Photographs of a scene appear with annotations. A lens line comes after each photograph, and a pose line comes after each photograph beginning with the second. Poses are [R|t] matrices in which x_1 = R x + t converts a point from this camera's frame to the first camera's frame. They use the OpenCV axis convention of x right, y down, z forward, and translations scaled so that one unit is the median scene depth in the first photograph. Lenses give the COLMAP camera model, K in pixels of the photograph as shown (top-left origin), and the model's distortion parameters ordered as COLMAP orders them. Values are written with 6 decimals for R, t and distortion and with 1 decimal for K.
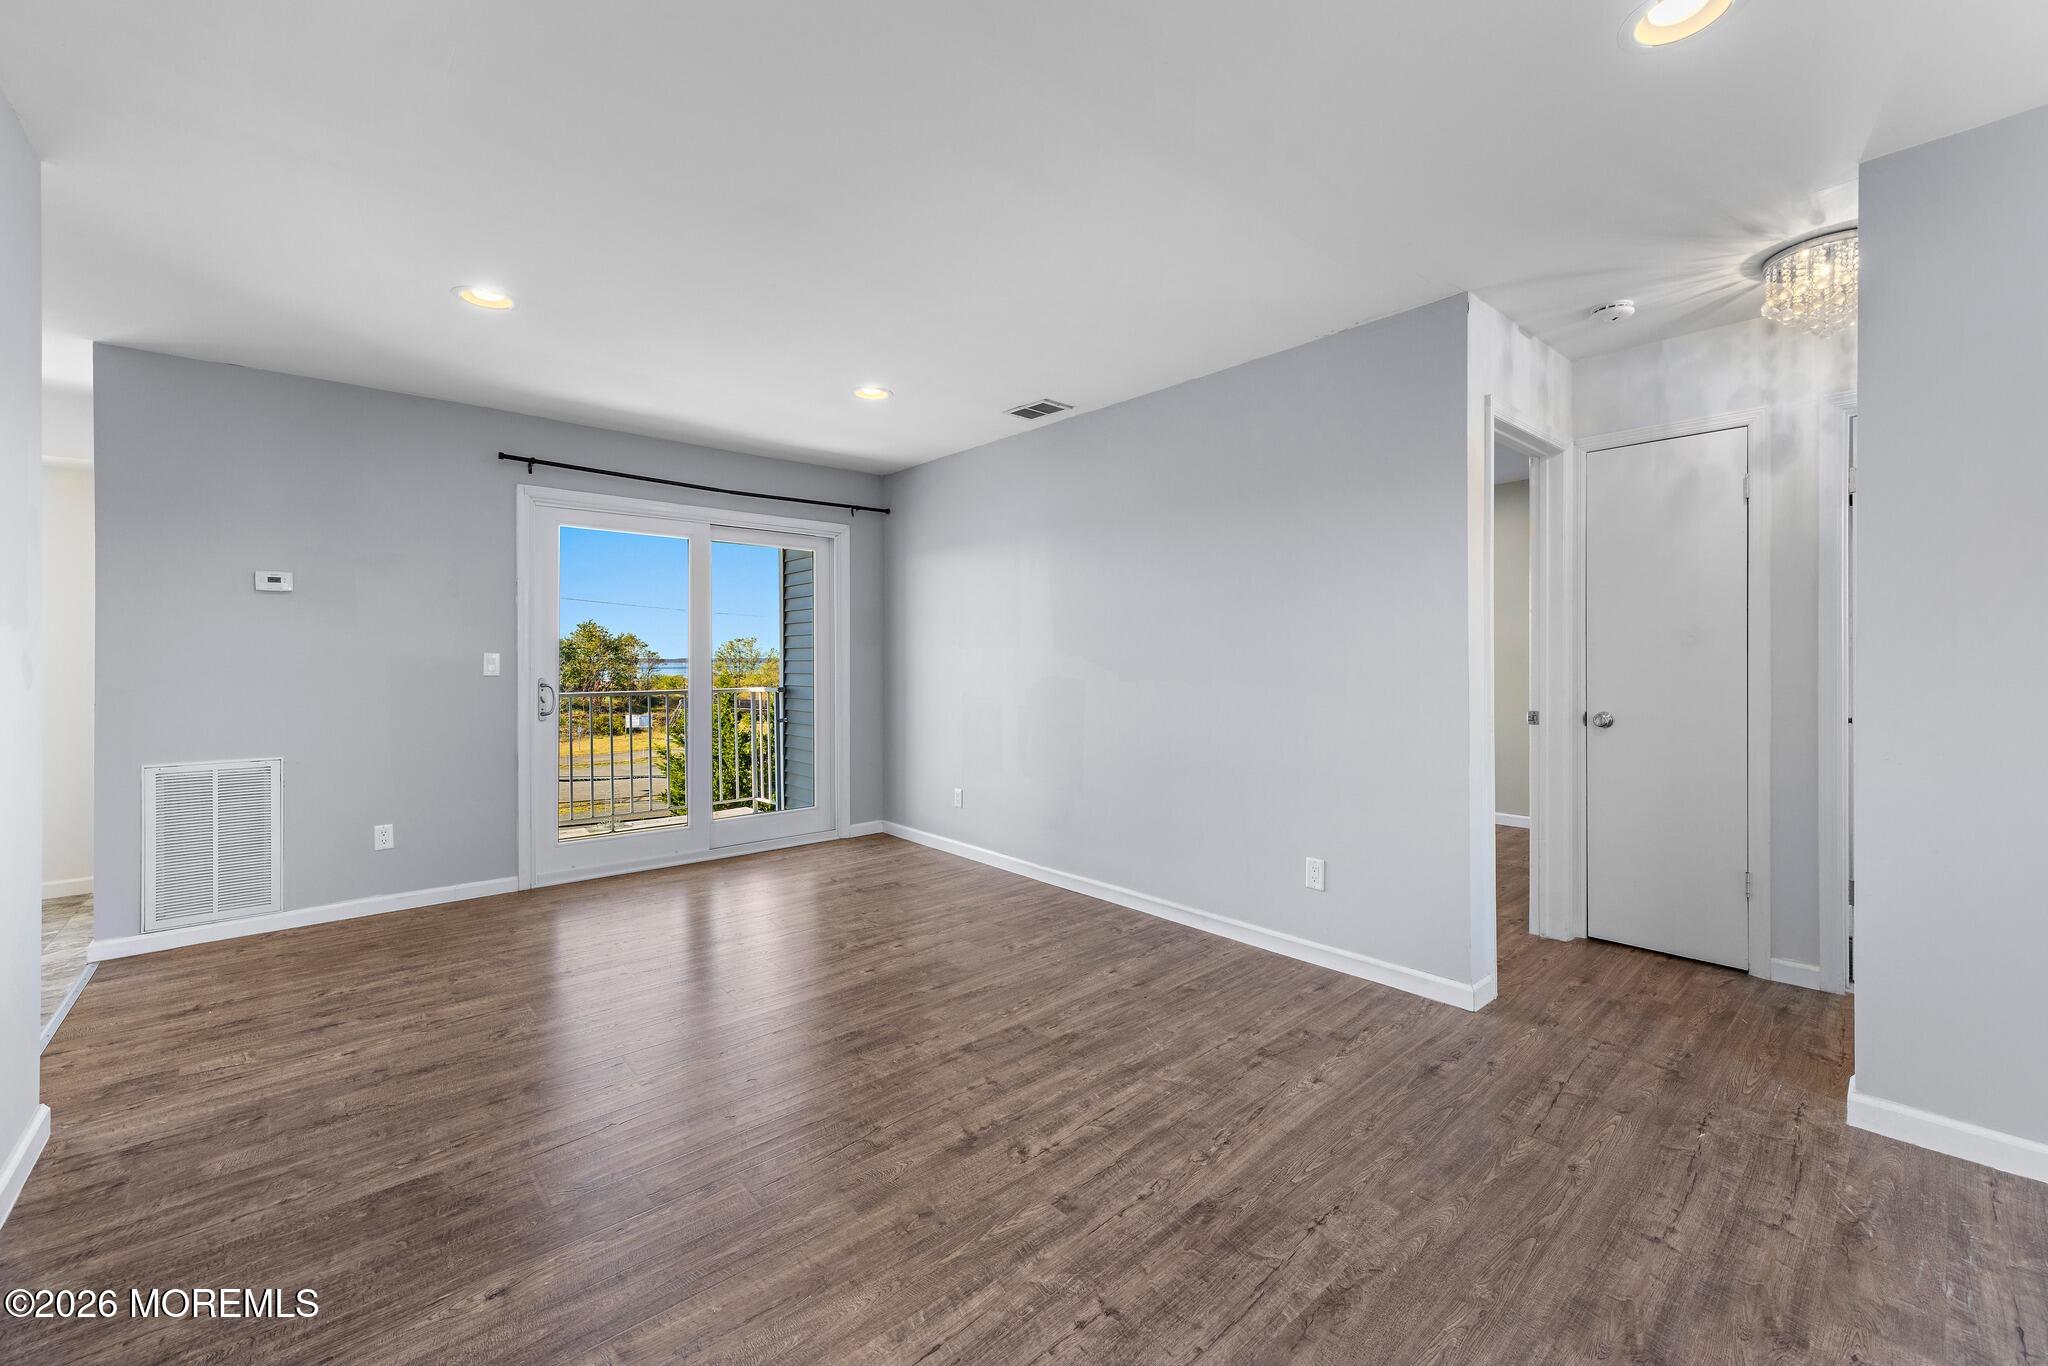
lens RADIAL K [[819.4, 0, 1026.1], [0, 819.4, 664.8], [0, 0, 1]] dist [0.008084, -0.000045]
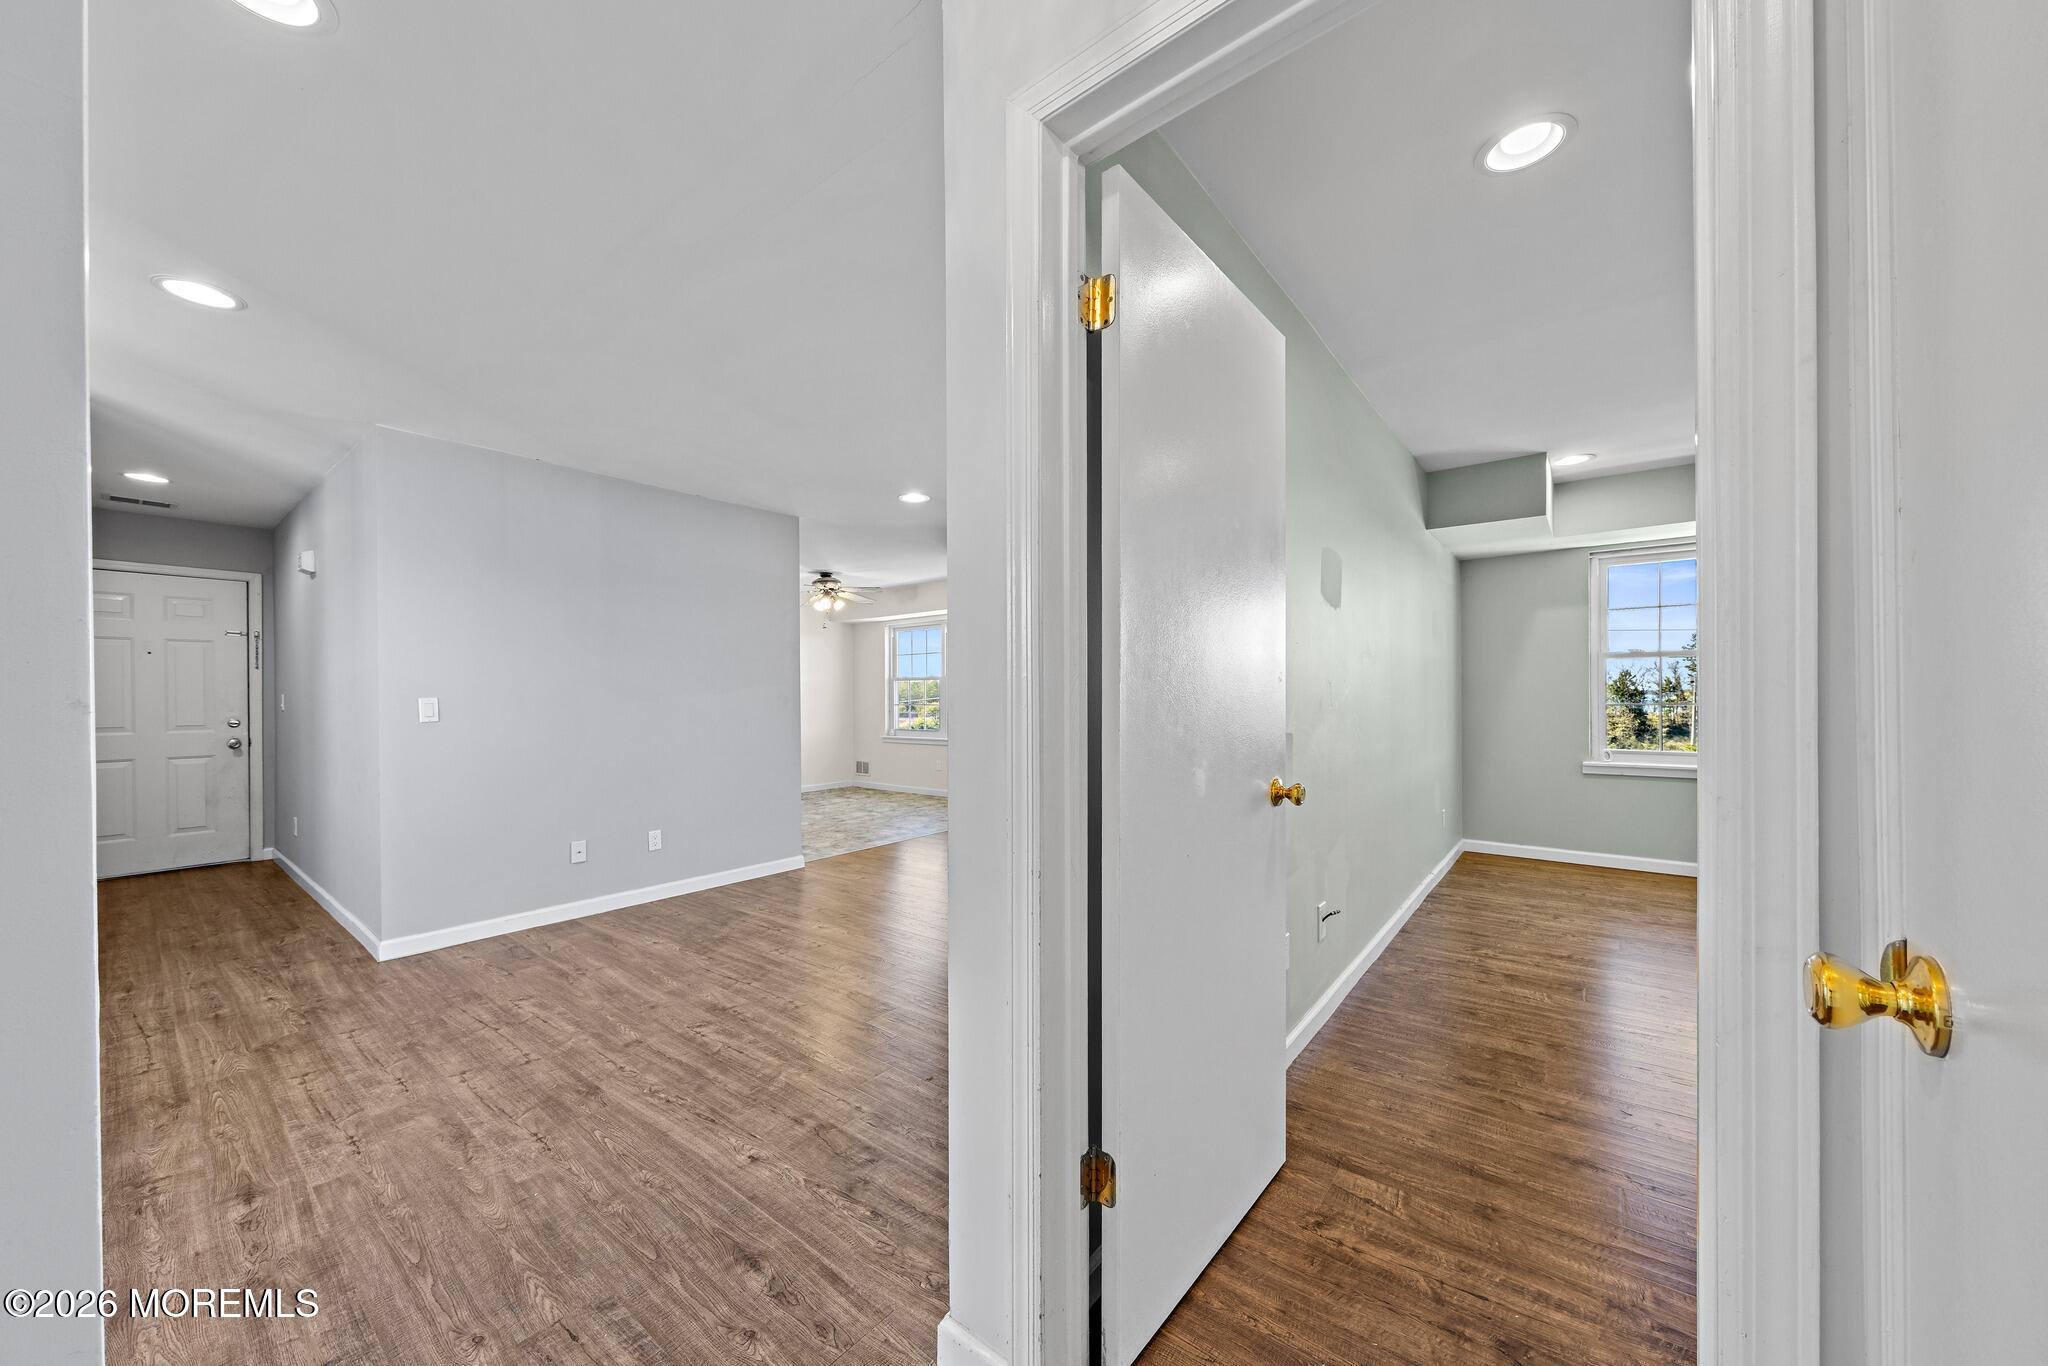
lens RADIAL K [[722.2, 0, 1020.0], [0, 722.2, 700.7], [0, 0, 1]] dist [0.002885, 0.000049]
pose [[0.177312, 0.003117, -0.984150, 1.116270], [0.003887, 0.999985, 0.003868, 0.002811], [0.984147, -0.004511, 0.177298, 1.083971]]
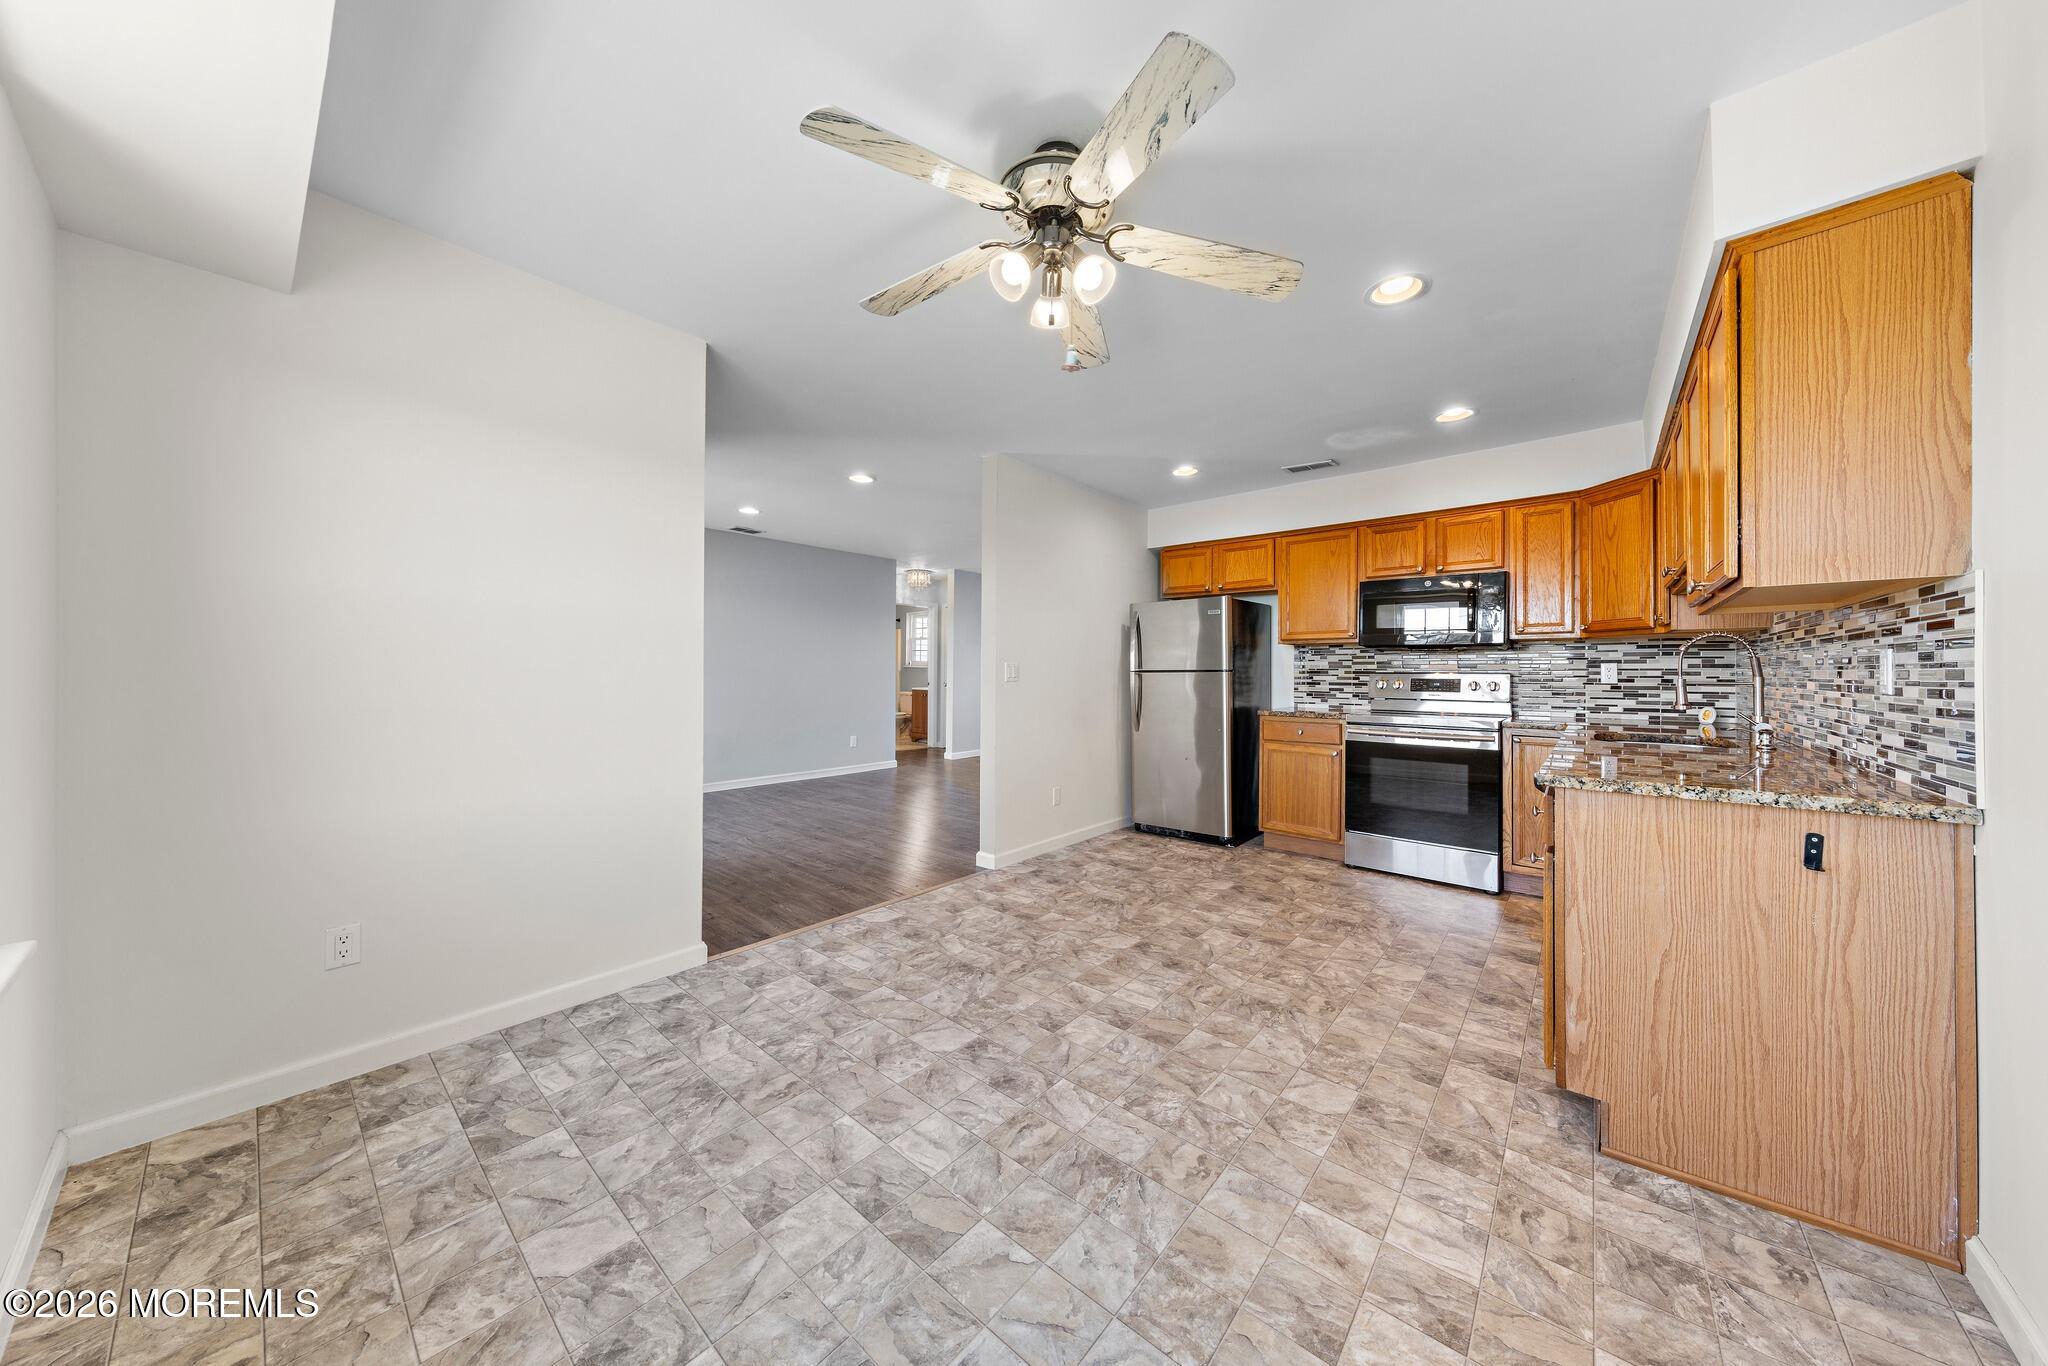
lens RADIAL K [[663.5, 0, 1027.9], [0, 663.5, 668.4], [0, 0, 1]] dist [0.003969, -0.000161]
pose [[-0.142437, 0.001475, 0.989803, -2.592232], [-0.002908, 0.999994, -0.001908, 0.005783], [-0.989800, -0.003151, -0.142432, 0.951011]]
